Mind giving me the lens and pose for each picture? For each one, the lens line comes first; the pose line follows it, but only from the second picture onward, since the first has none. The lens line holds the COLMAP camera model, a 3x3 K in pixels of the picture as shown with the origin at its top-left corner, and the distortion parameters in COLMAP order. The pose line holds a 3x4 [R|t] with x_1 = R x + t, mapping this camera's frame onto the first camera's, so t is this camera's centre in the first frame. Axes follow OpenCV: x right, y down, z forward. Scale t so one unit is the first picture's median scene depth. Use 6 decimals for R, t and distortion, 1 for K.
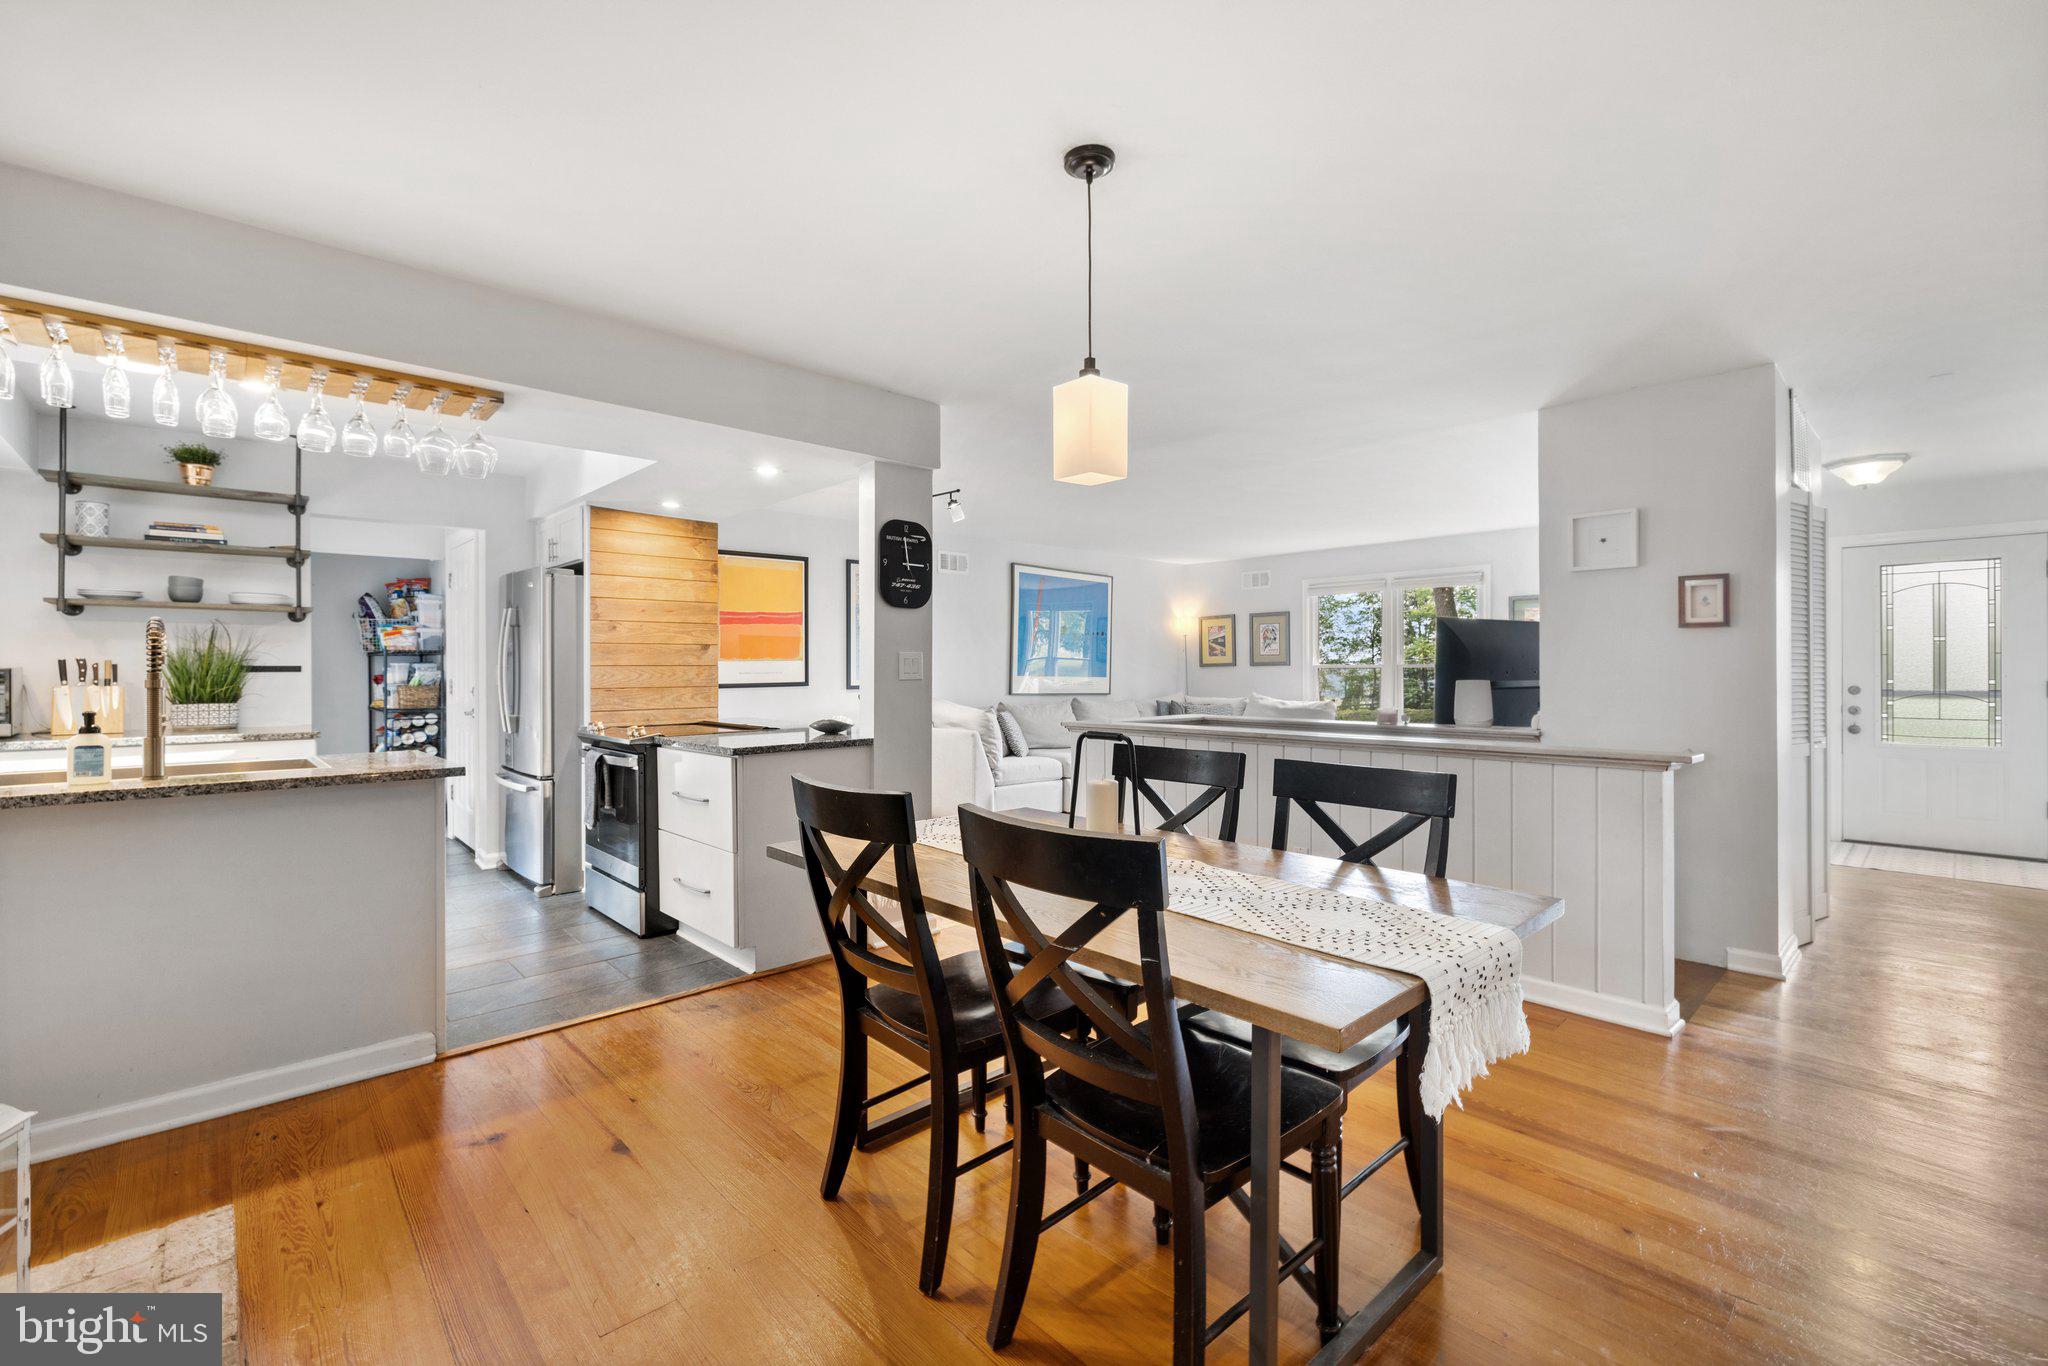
lens RADIAL K [[872.2, 0, 1010.0], [0, 872.2, 670.6], [0, 0, 1]] dist [-0.001005, 0.000643]
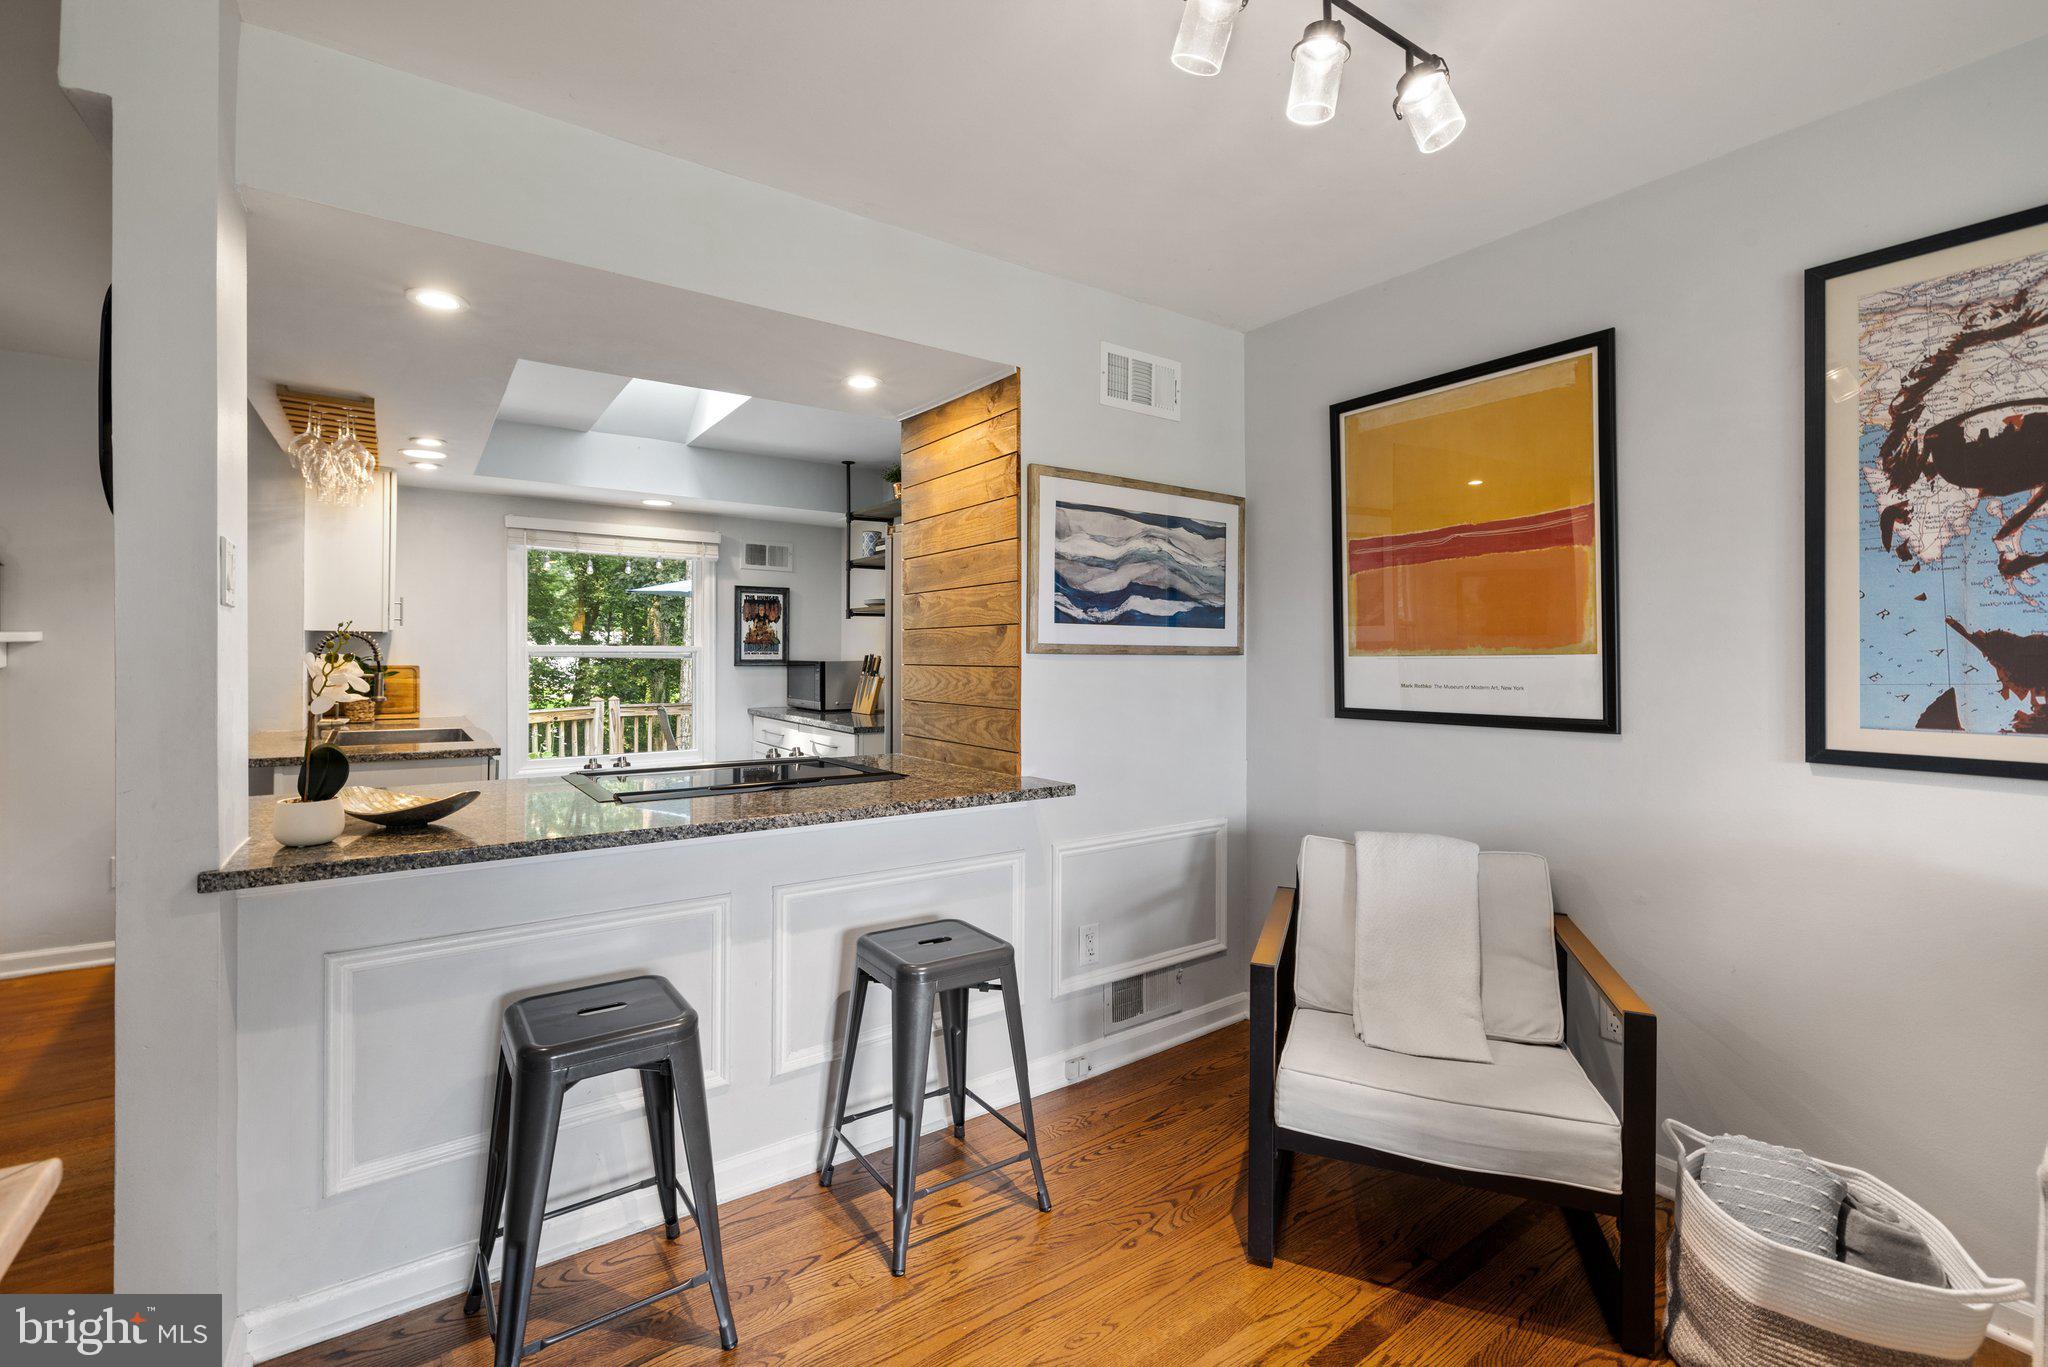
lens RADIAL K [[872.2, 0, 1003.4], [0, 872.2, 656.9], [0, 0, 1]] dist [-0.001005, 0.000643]
pose [[-0.137075, 0.003397, -0.990555, 0.153478], [-0.006570, 0.999969, 0.004339, -0.013641], [0.990539, 0.007102, -0.137048, 1.108624]]
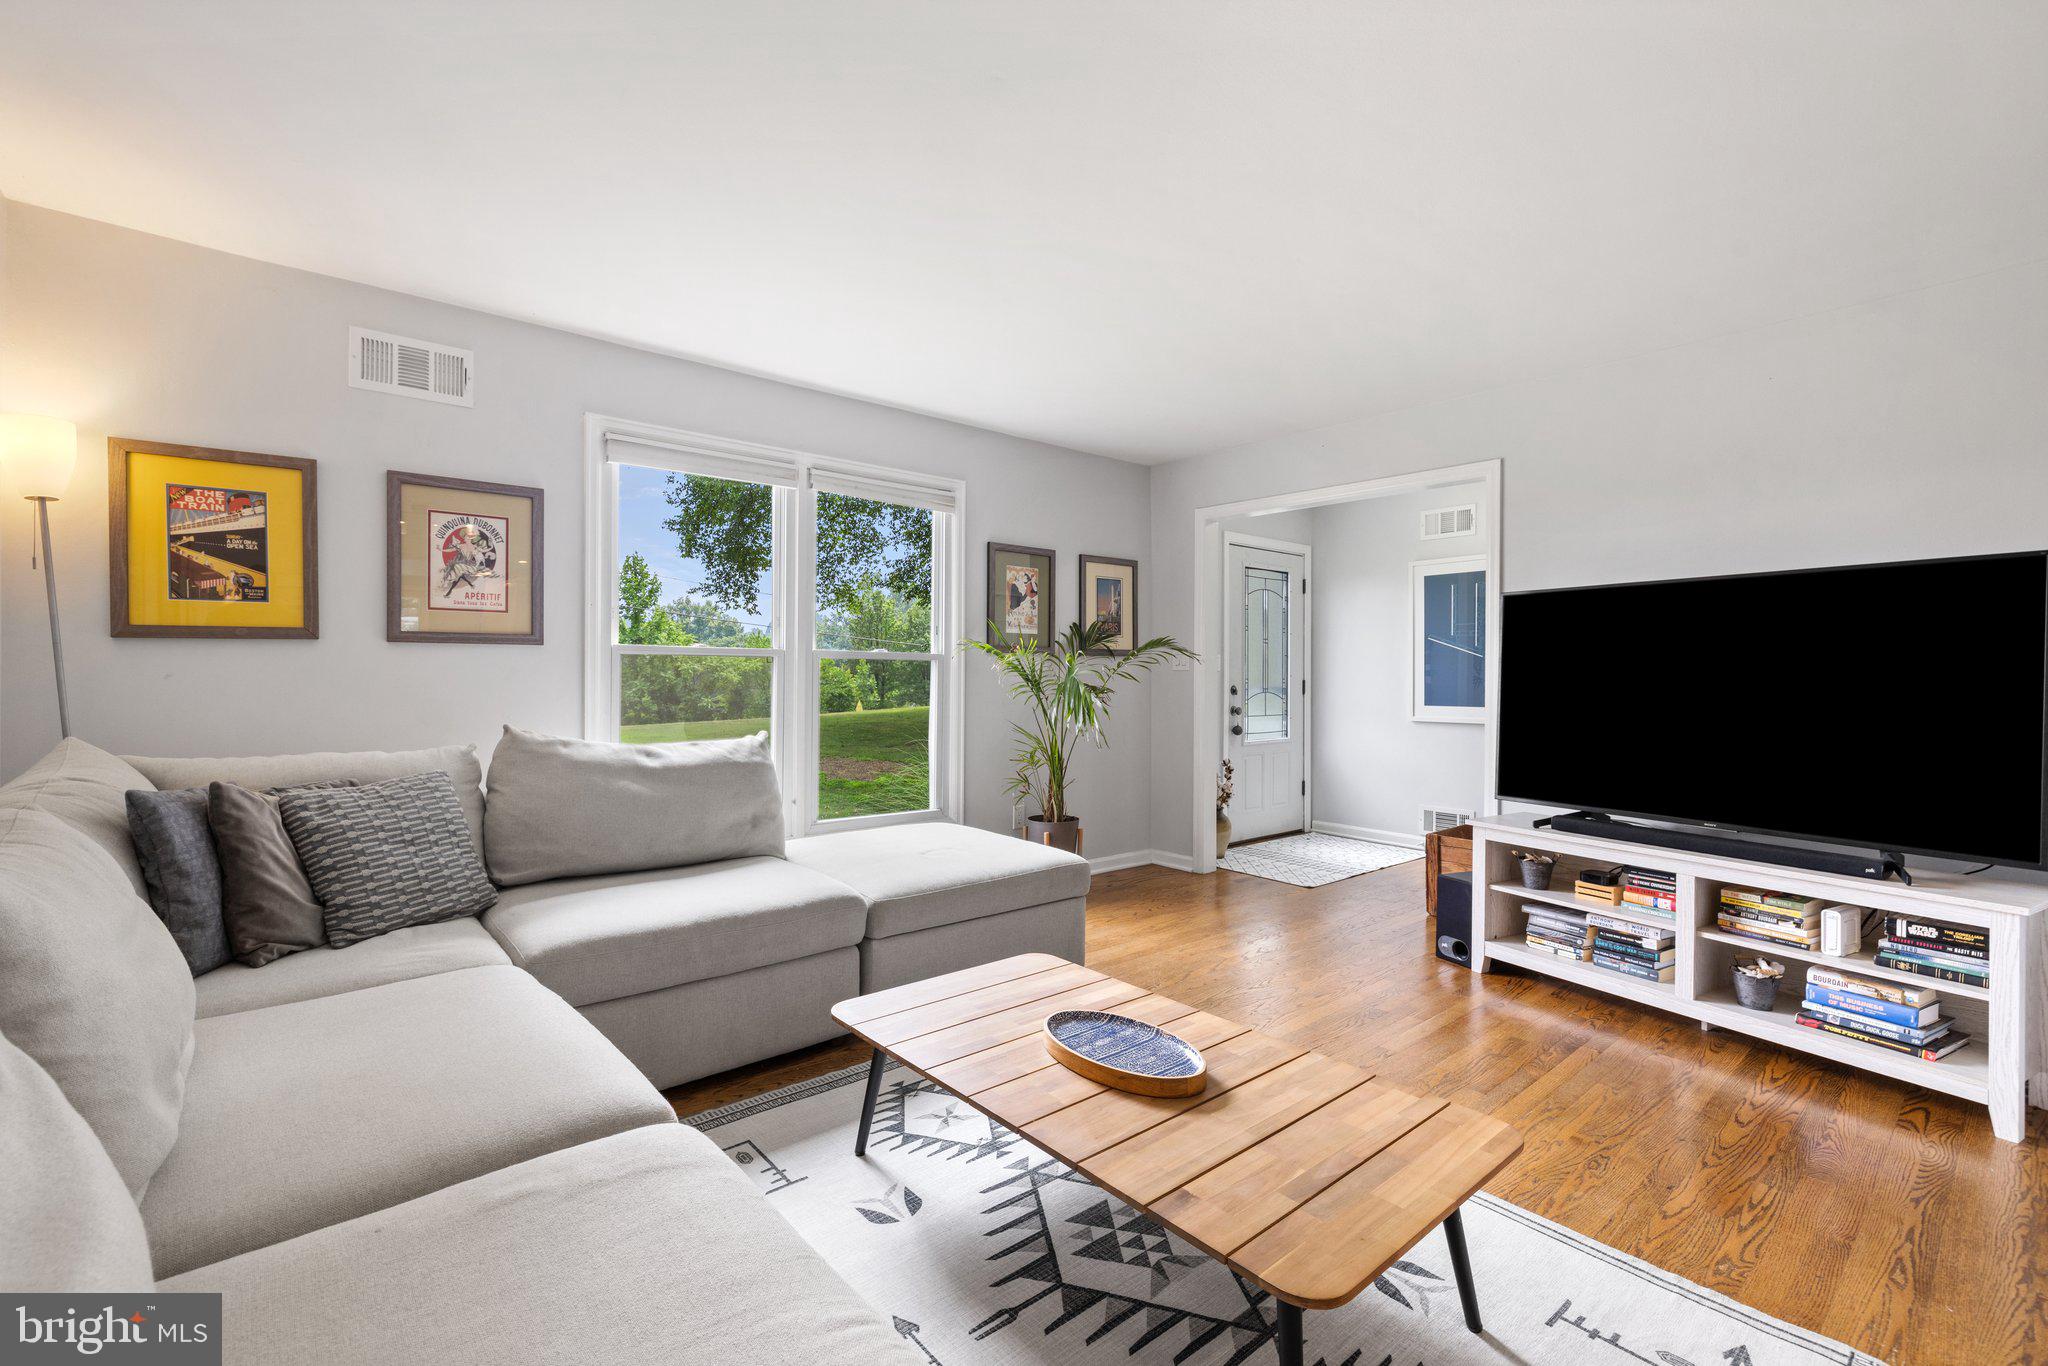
lens RADIAL K [[872.2, 0, 997.5], [0, 872.2, 677.1], [0, 0, 1]] dist [-0.001005, 0.000643]
pose [[0.063564, 0.001430, 0.997977, -0.037727], [-0.006452, 0.999979, -0.001022, 0.012621], [-0.997957, -0.006374, 0.063572, 1.450310]]
